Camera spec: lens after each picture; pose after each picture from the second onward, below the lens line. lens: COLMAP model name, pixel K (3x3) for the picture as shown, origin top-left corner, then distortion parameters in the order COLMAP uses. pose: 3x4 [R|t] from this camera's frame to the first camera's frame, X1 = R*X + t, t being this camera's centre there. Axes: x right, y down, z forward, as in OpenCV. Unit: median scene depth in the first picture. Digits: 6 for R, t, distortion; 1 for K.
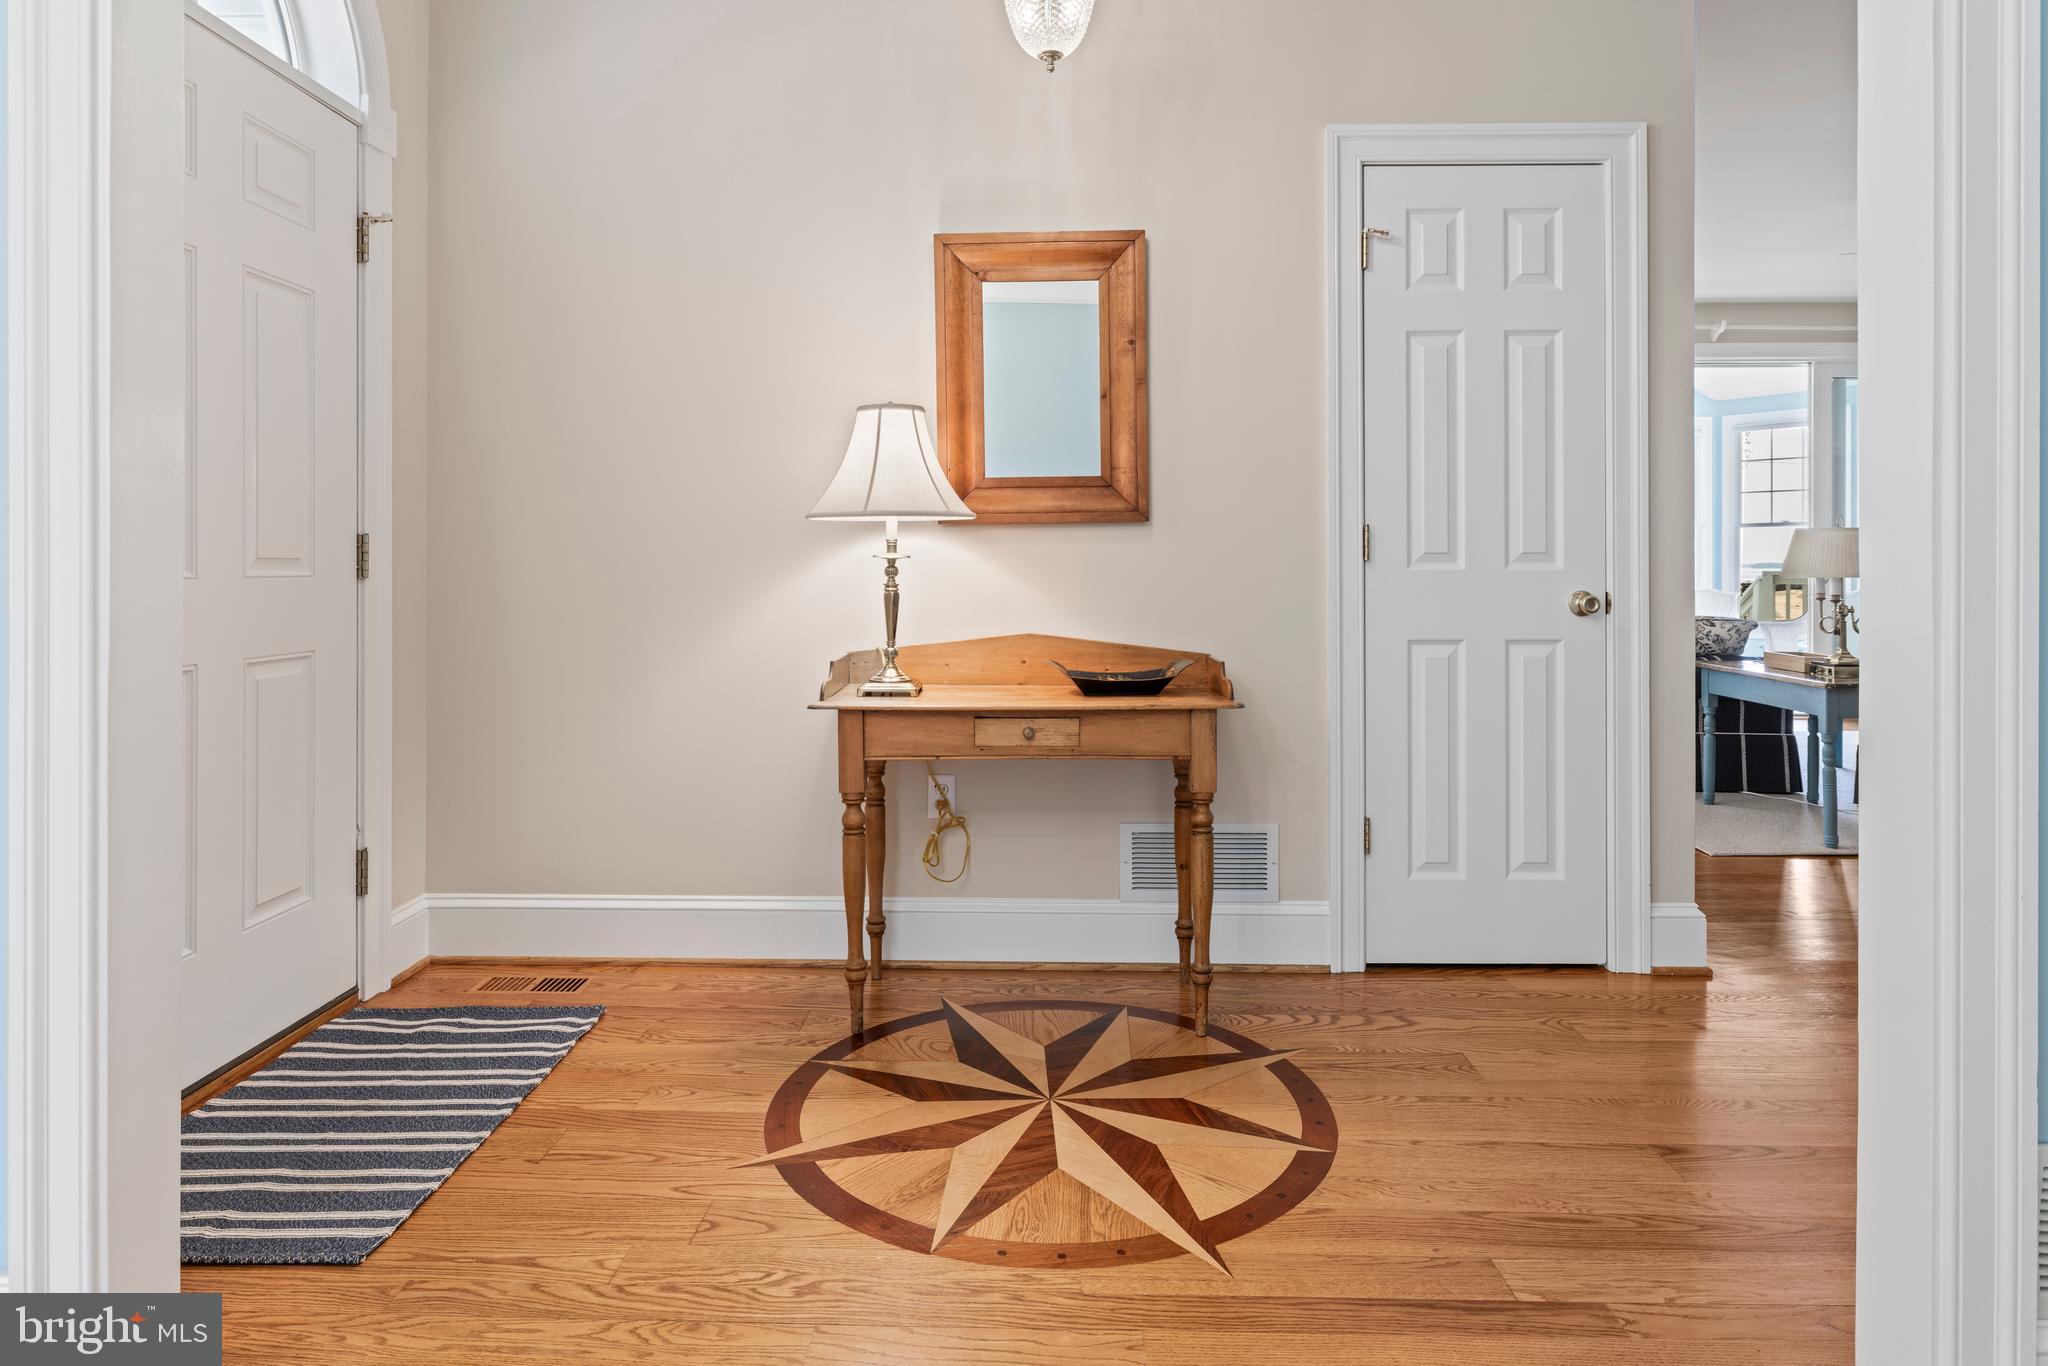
lens RADIAL K [[1155.9, 0, 1016.4], [0, 1155.9, 567.8], [0, 0, 1]] dist [-0.002613, -0.001615]
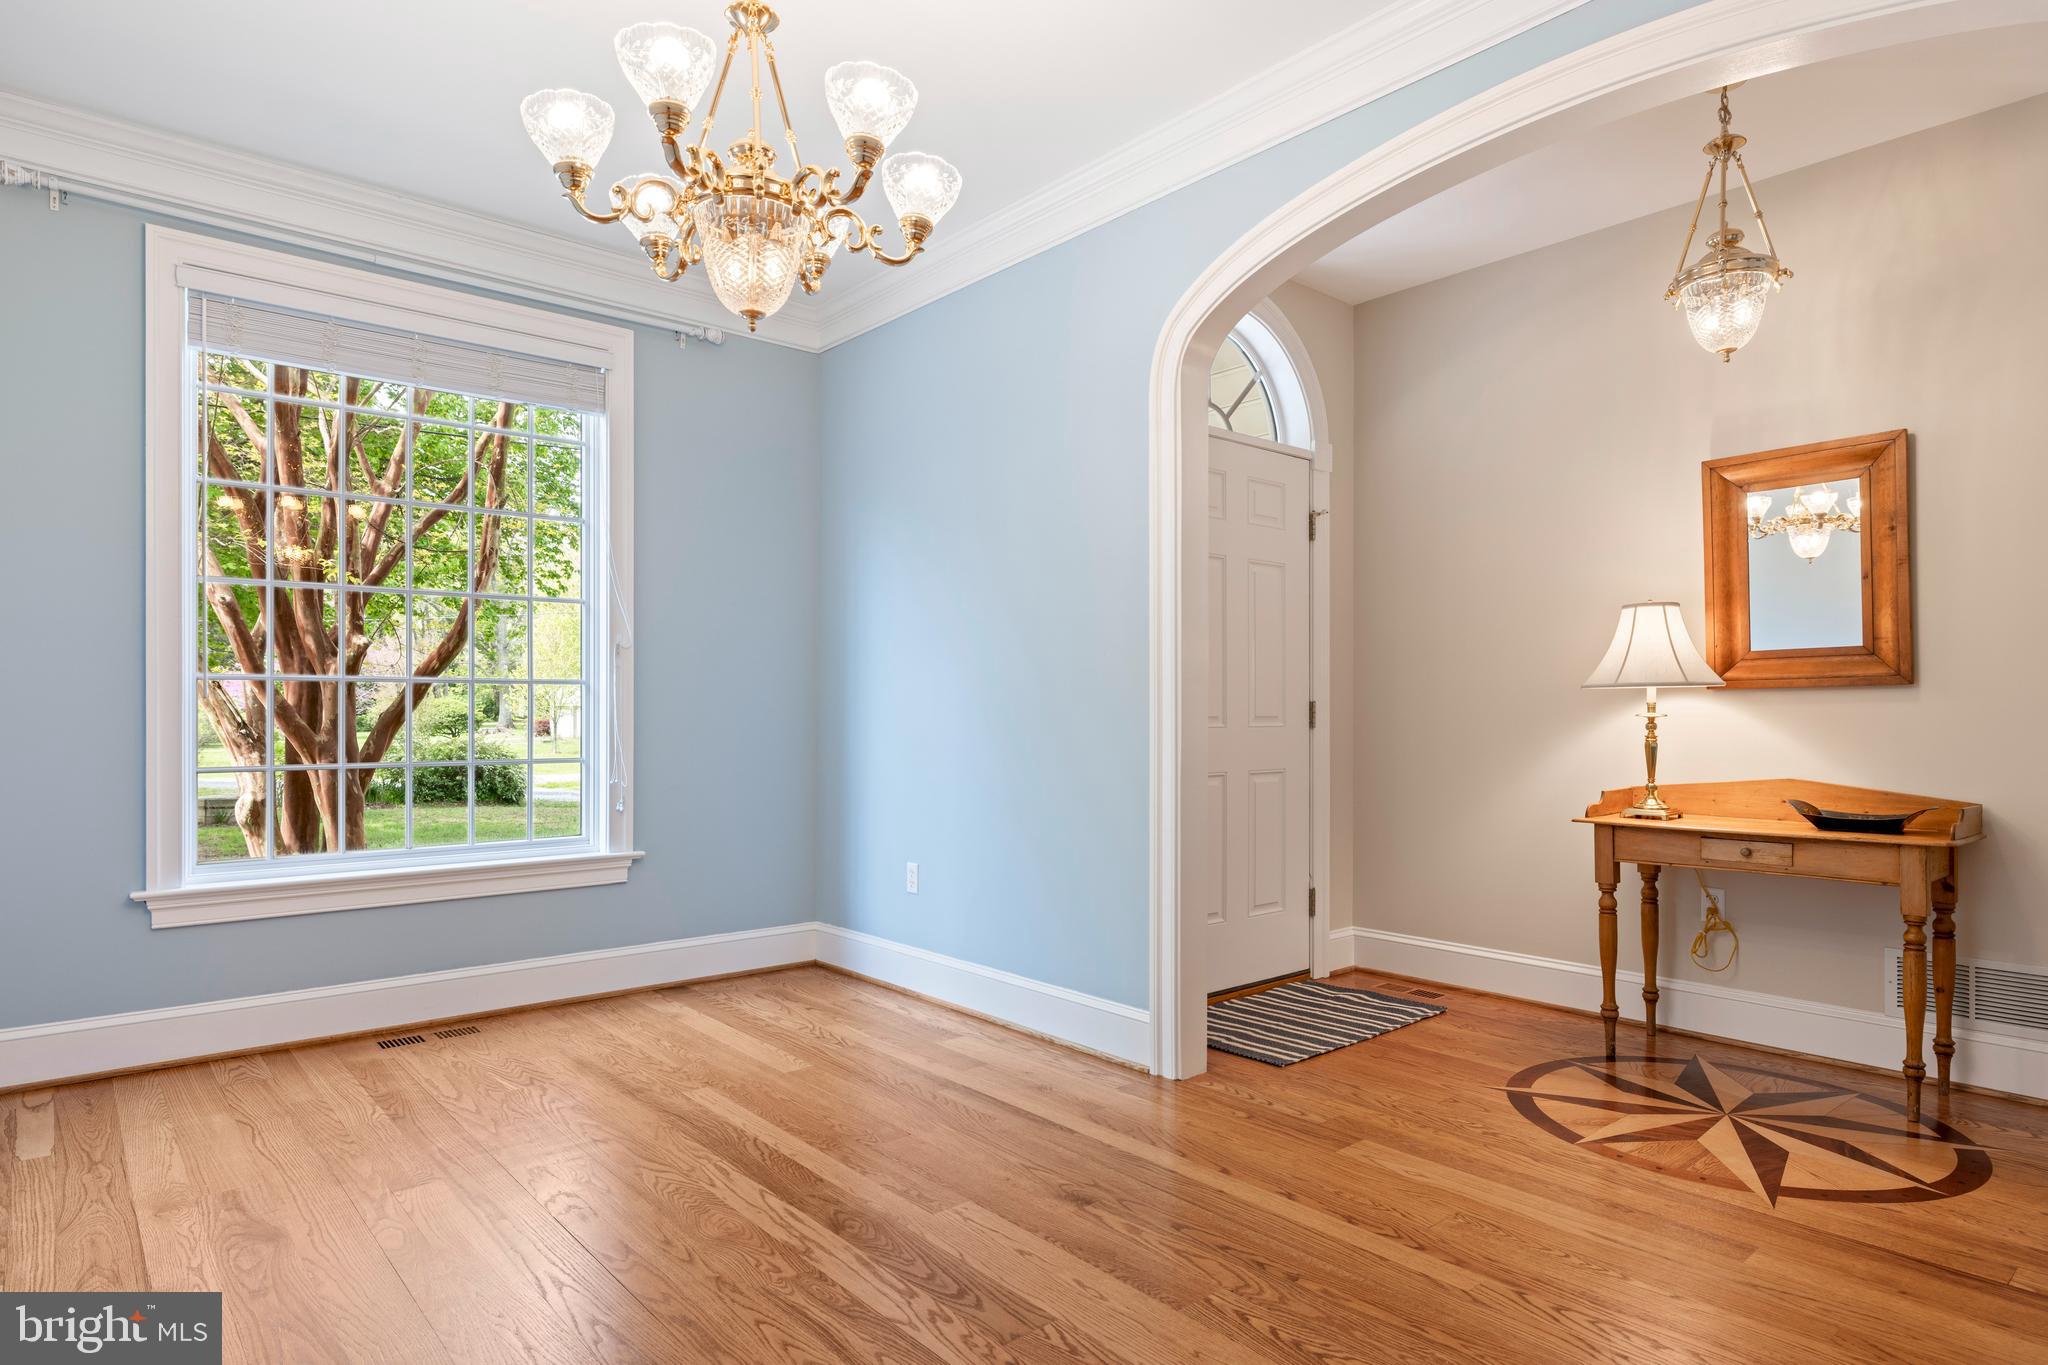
lens RADIAL K [[1155.9, 0, 1021.0], [0, 1155.9, 692.6], [0, 0, 1]] dist [-0.002613, -0.001615]
pose [[0.667413, -0.012846, -0.744577, 0.402010], [-0.001204, 0.999831, -0.018330, -0.010666], [0.744687, 0.013130, 0.667285, -0.438618]]
